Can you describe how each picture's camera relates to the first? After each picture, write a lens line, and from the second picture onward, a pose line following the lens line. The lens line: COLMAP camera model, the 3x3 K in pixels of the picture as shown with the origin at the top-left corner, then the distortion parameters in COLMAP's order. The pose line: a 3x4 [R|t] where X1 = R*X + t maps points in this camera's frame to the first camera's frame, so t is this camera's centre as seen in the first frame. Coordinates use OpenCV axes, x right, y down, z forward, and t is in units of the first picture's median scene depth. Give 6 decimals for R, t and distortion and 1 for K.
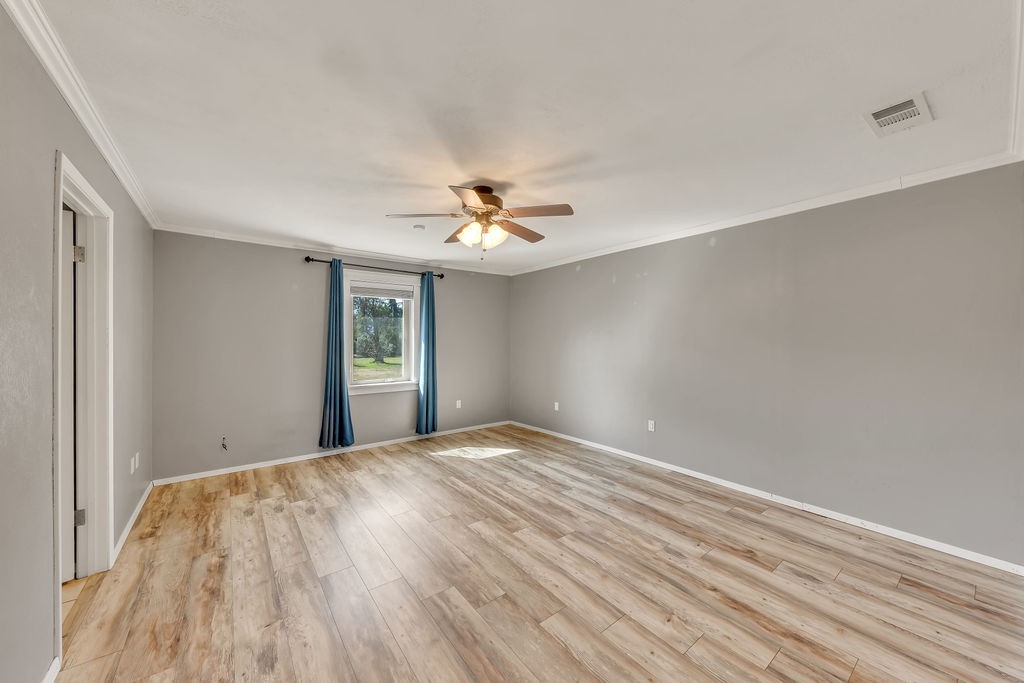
lens RADIAL K [[360.6, 0, 520.4], [0, 360.6, 345.2], [0, 0, 1]] dist [0.010762, -0.000089]
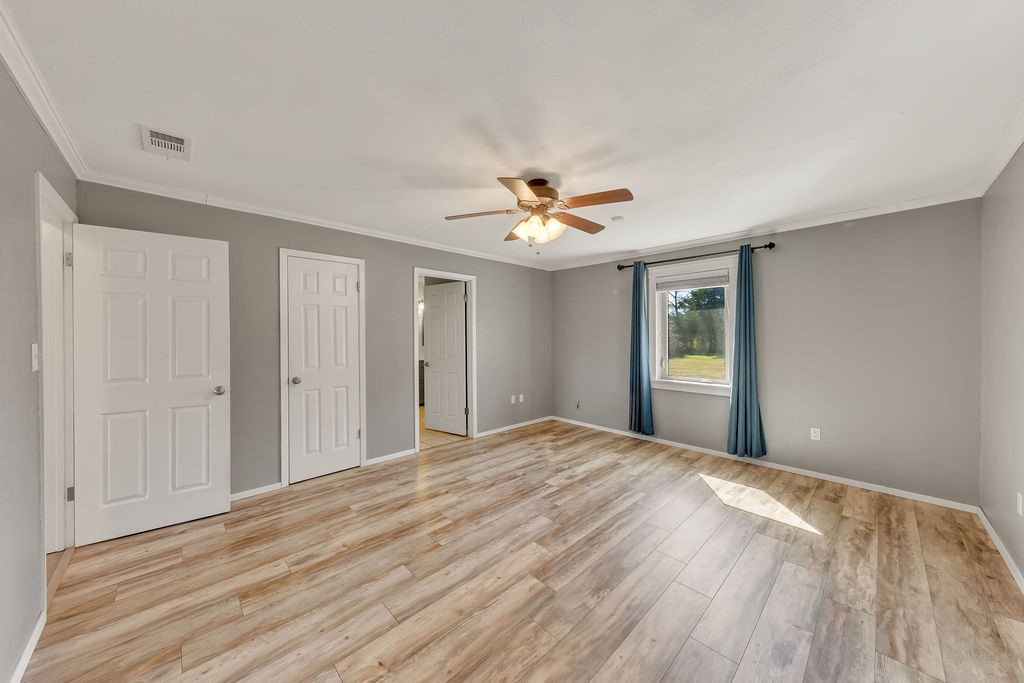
lens RADIAL K [[357.6, 0, 516.3], [0, 357.6, 344.2], [0, 0, 1]] dist [0.008439, -0.001439]
pose [[0.109045, 0.025503, -0.993710, 0.694020], [-0.014612, 0.999604, 0.024051, -0.009795], [0.993929, 0.011898, 0.109374, 0.667762]]
